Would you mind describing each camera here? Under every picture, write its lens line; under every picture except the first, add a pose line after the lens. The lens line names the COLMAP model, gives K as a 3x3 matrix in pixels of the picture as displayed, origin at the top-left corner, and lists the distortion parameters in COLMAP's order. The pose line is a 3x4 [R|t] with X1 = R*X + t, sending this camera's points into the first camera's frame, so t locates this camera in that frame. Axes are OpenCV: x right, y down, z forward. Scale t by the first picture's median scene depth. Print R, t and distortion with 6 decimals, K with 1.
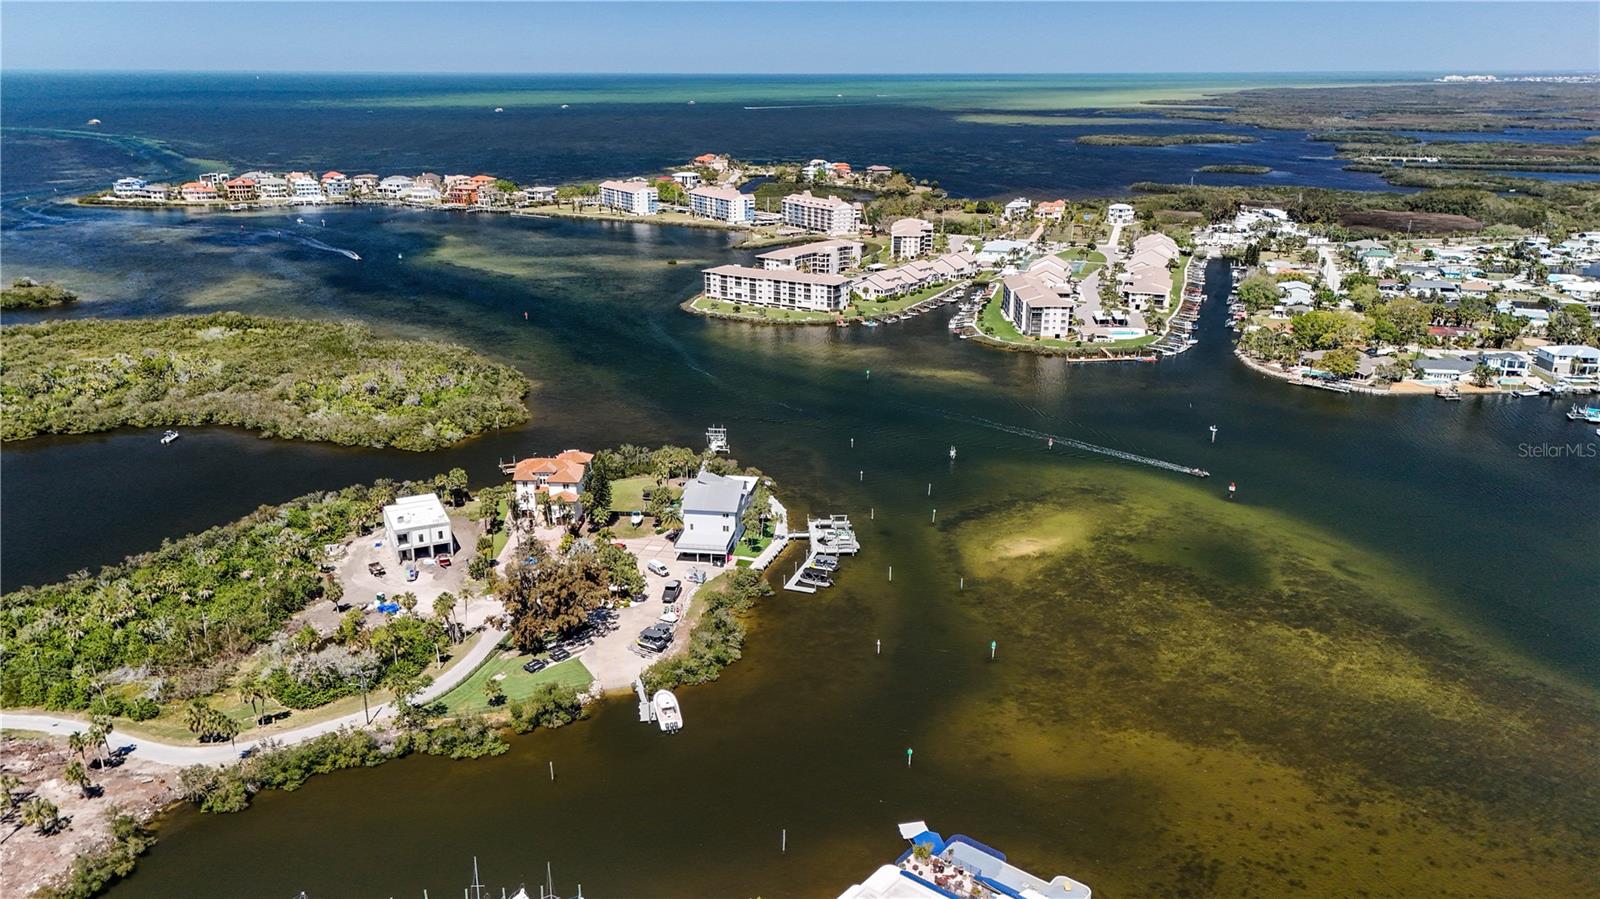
lens RADIAL K [[1163.1, 0, 797.3], [0, 1163.1, 471.2], [0, 0, 1]] dist [0.106577, -0.130143]
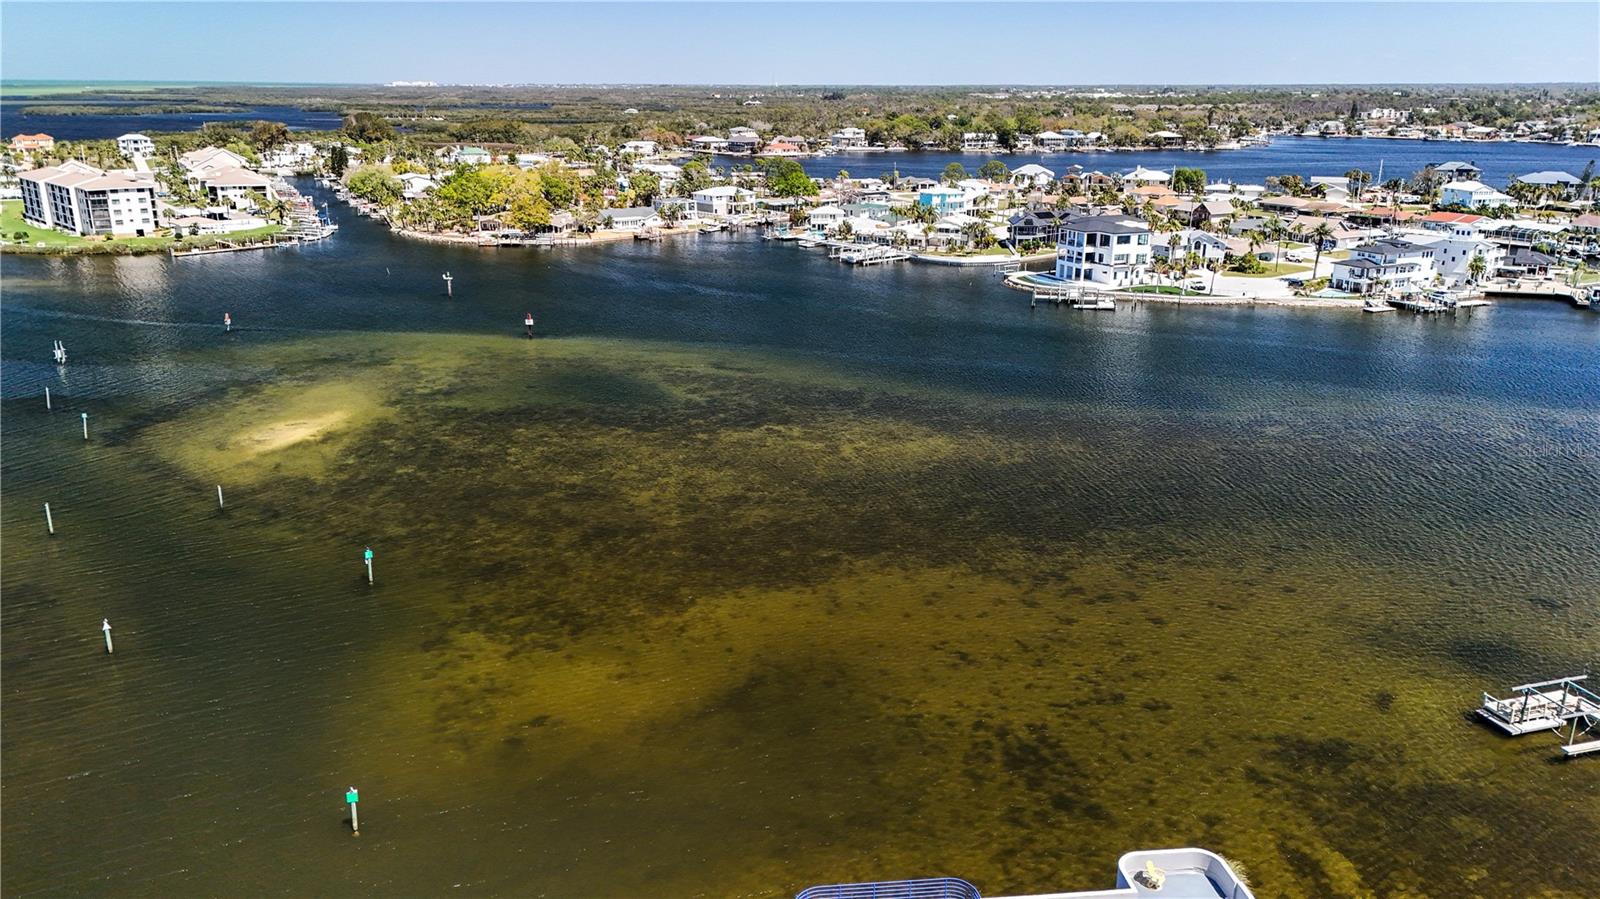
lens RADIAL K [[1182.5, 0, 808.4], [0, 1182.5, 454.3], [0, 0, 1]] dist [0.064799, -0.058304]
pose [[0.694562, -0.208967, 0.688416, -0.025495], [0.225725, 0.971866, 0.067267, 0.070206], [-0.683104, 0.108671, 0.722191, 0.306643]]
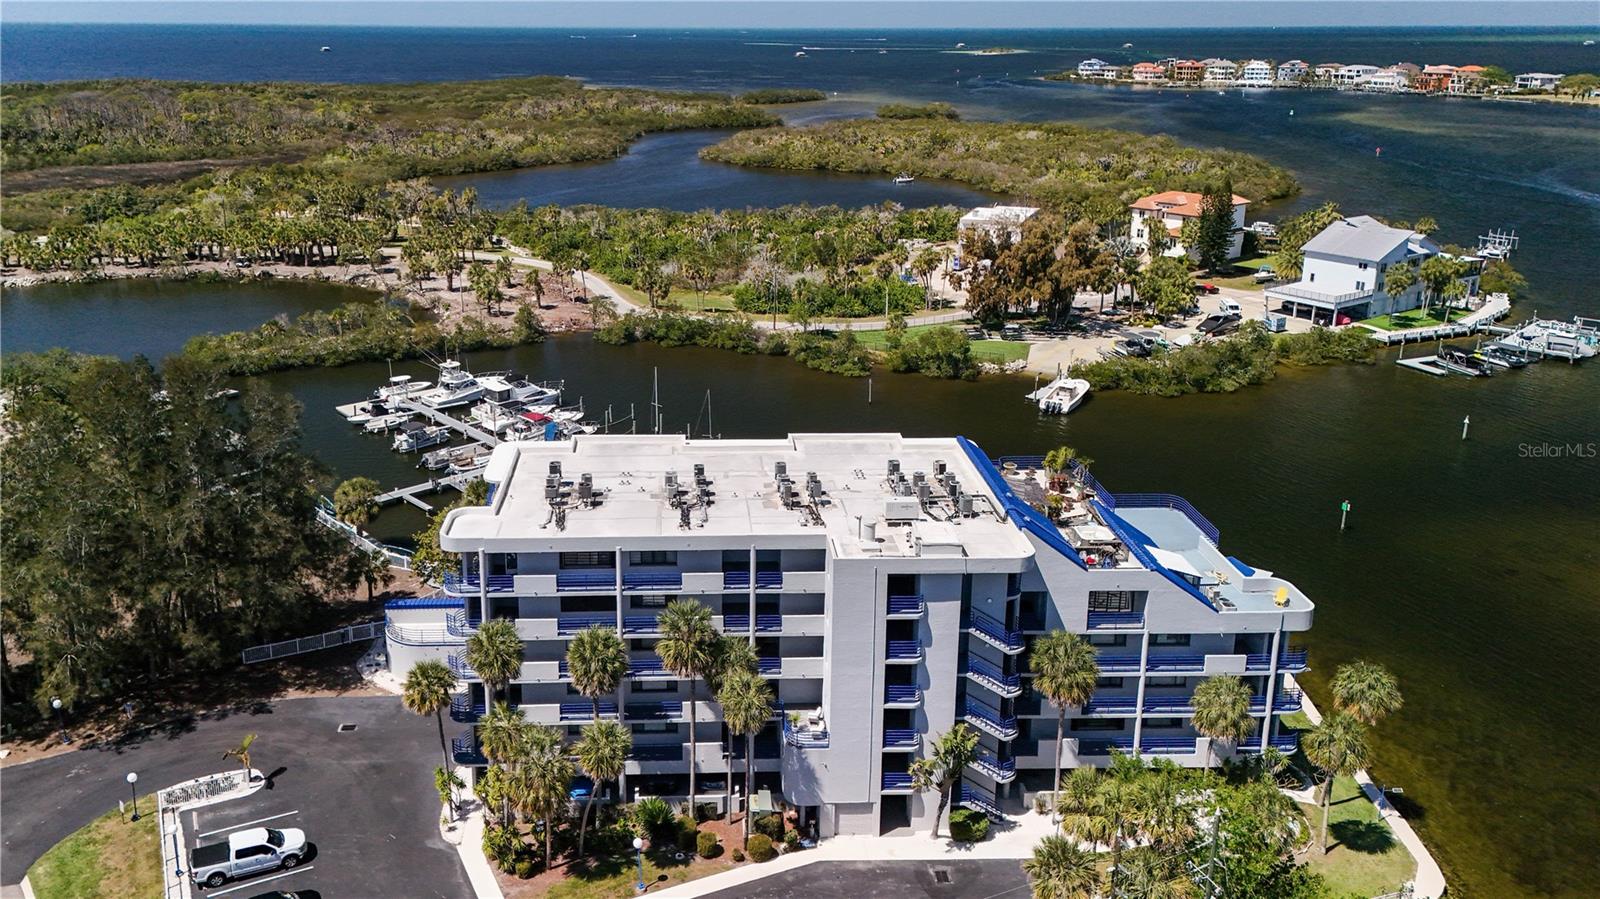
lens RADIAL K [[1217.7, 0, 730.1], [0, 1217.7, 344.9], [0, 0, 1]] dist [0.077310, -0.054995]
pose [[0.663705, 0.193590, -0.722508, 0.168887], [-0.244618, 0.968990, 0.034923, 0.110387], [0.706864, 0.153560, 0.690480, 0.171308]]
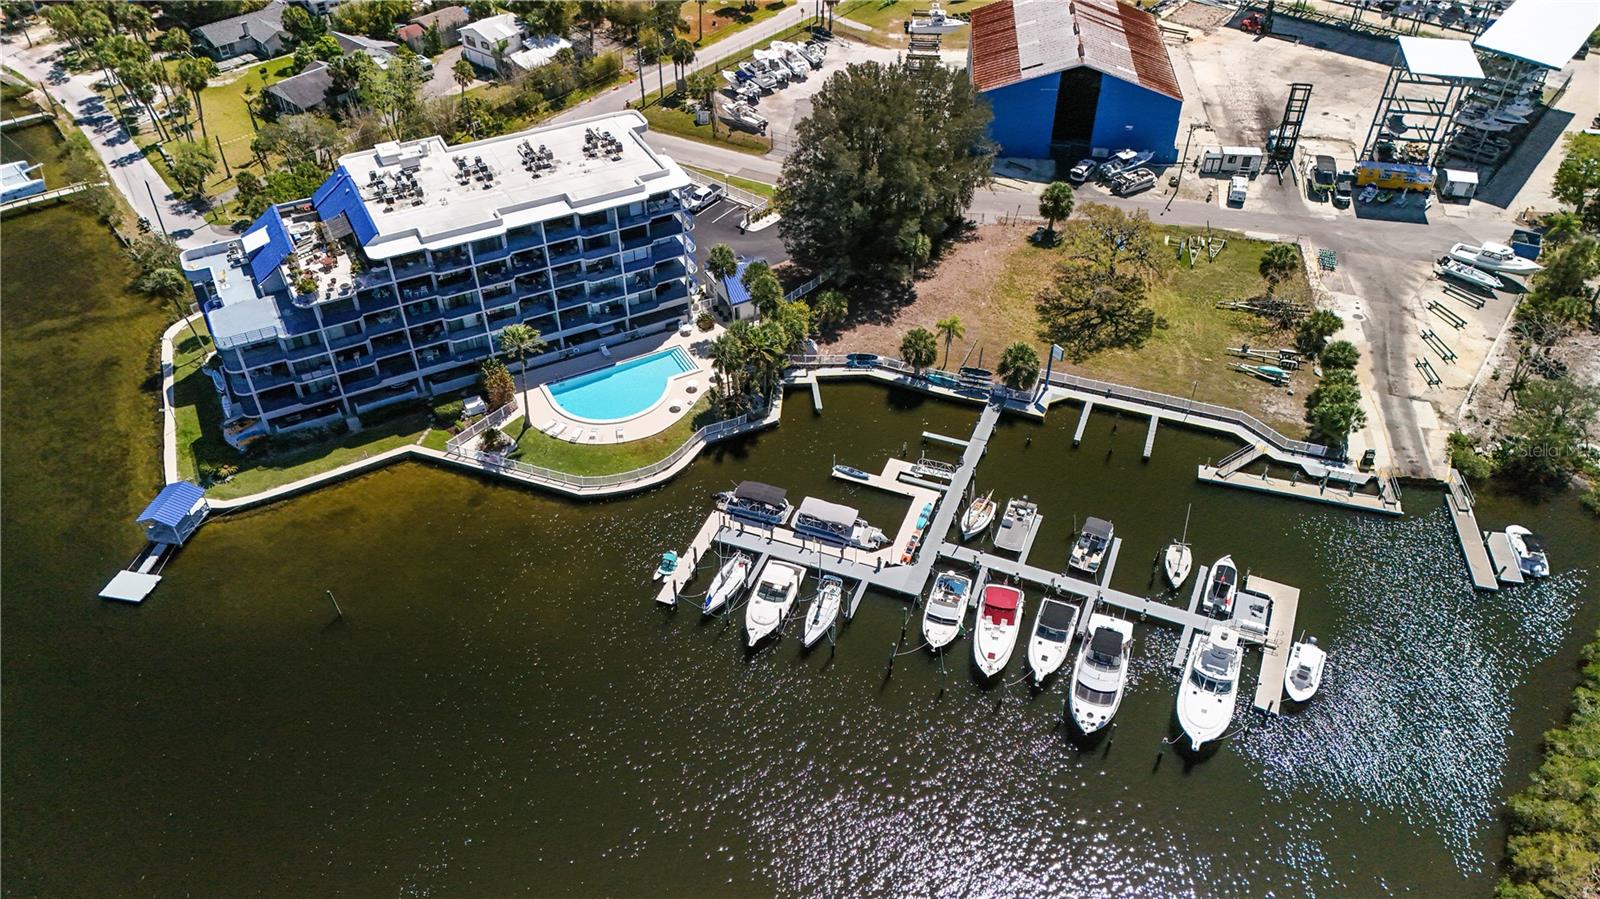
lens RADIAL K [[1182.5, 0, 808.4], [0, 1182.5, 454.3], [0, 0, 1]] dist [0.064799, -0.058304]
pose [[-0.921173, -0.250367, 0.297920, -0.184962], [0.126751, 0.530781, 0.837977, -0.098588], [-0.367932, 0.809684, -0.457207, 0.518947]]
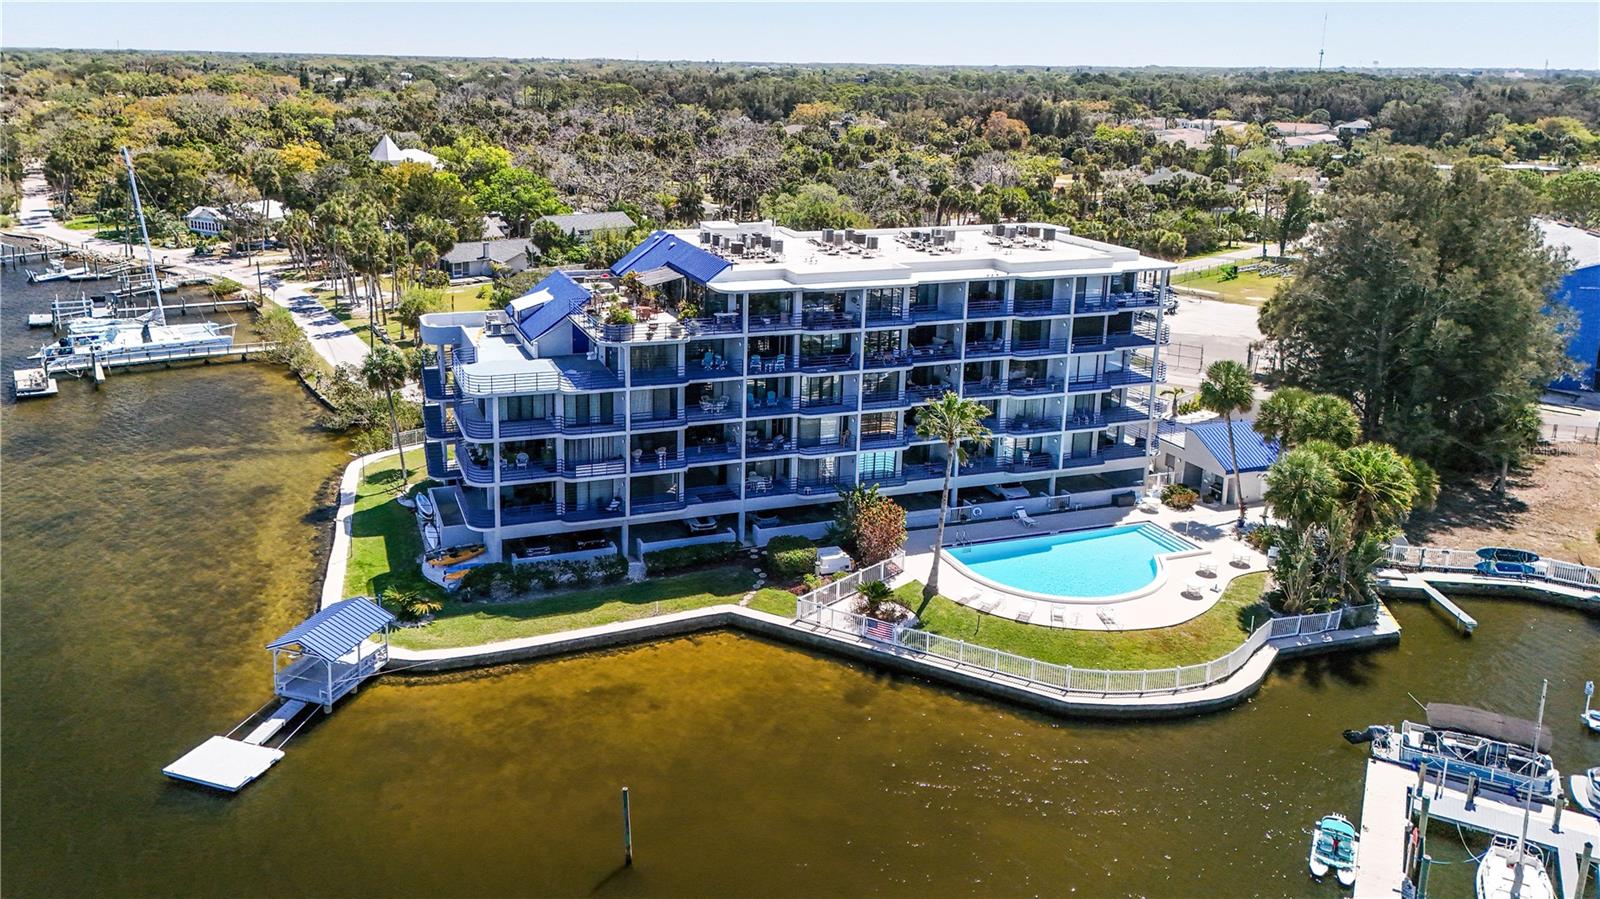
lens RADIAL K [[1217.7, 0, 730.1], [0, 1217.7, 344.9], [0, 0, 1]] dist [0.077310, -0.054995]
pose [[-0.849028, -0.129124, 0.512326, -0.077626], [0.159328, 0.861963, 0.481284, 0.035074], [-0.503751, 0.490251, -0.711258, 0.523500]]
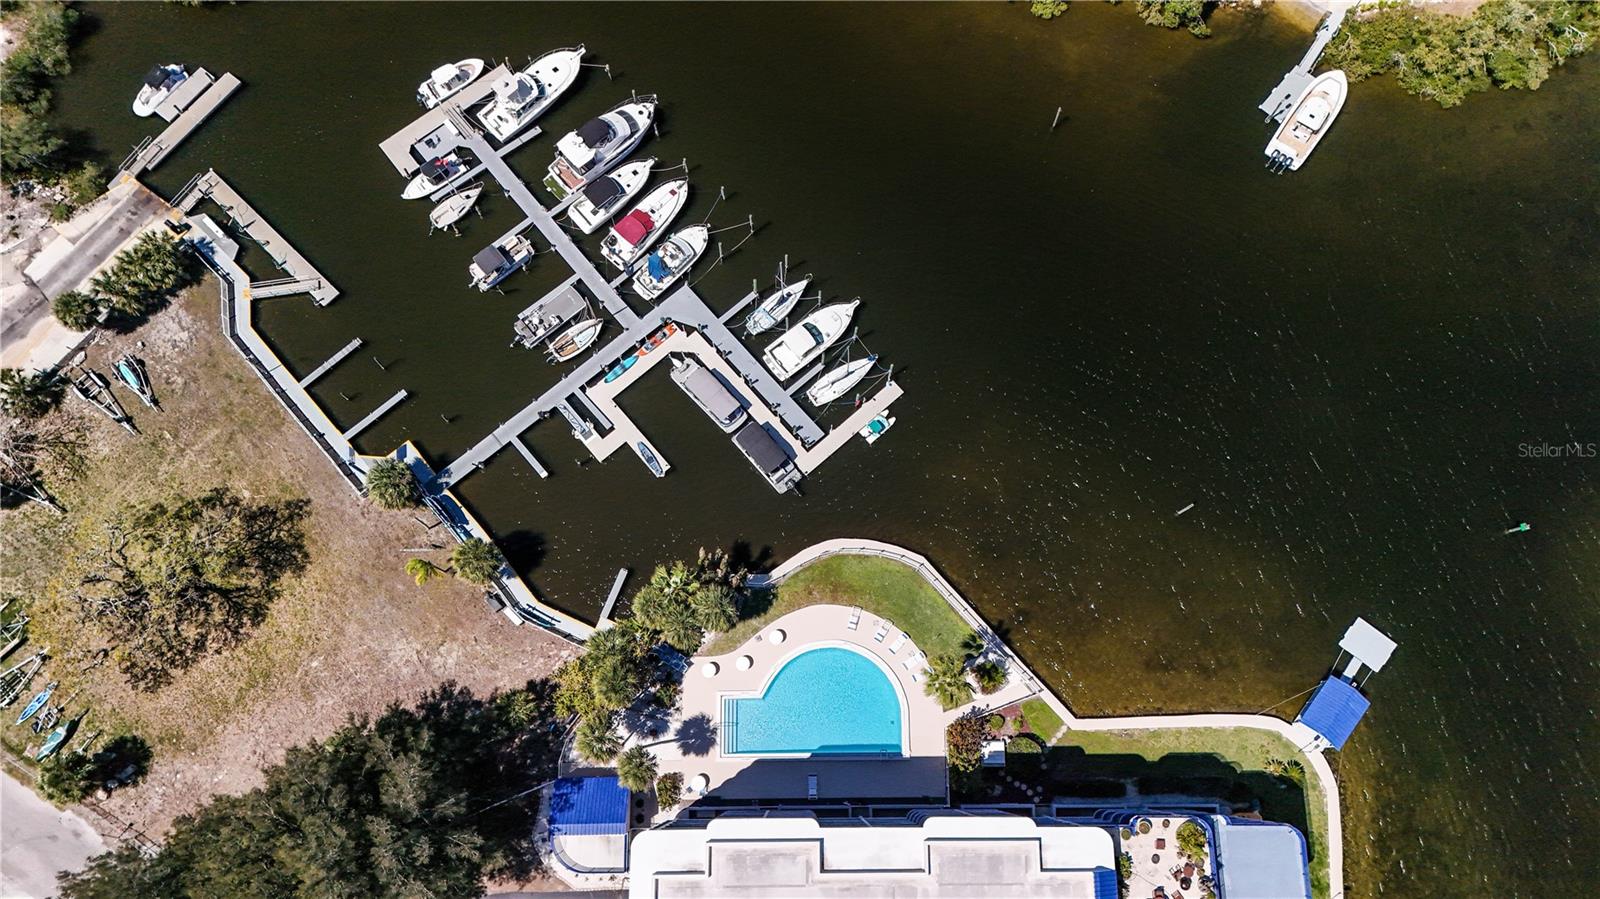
lens RADIAL K [[1182.5, 0, 808.4], [0, 1182.5, 454.3], [0, 0, 1]] dist [0.064799, -0.058304]
pose [[0.635274, 0.747780, -0.193008, -0.017672], [-0.253657, 0.438087, 0.862403, -0.092943], [0.729441, -0.498905, 0.467984, 0.259373]]
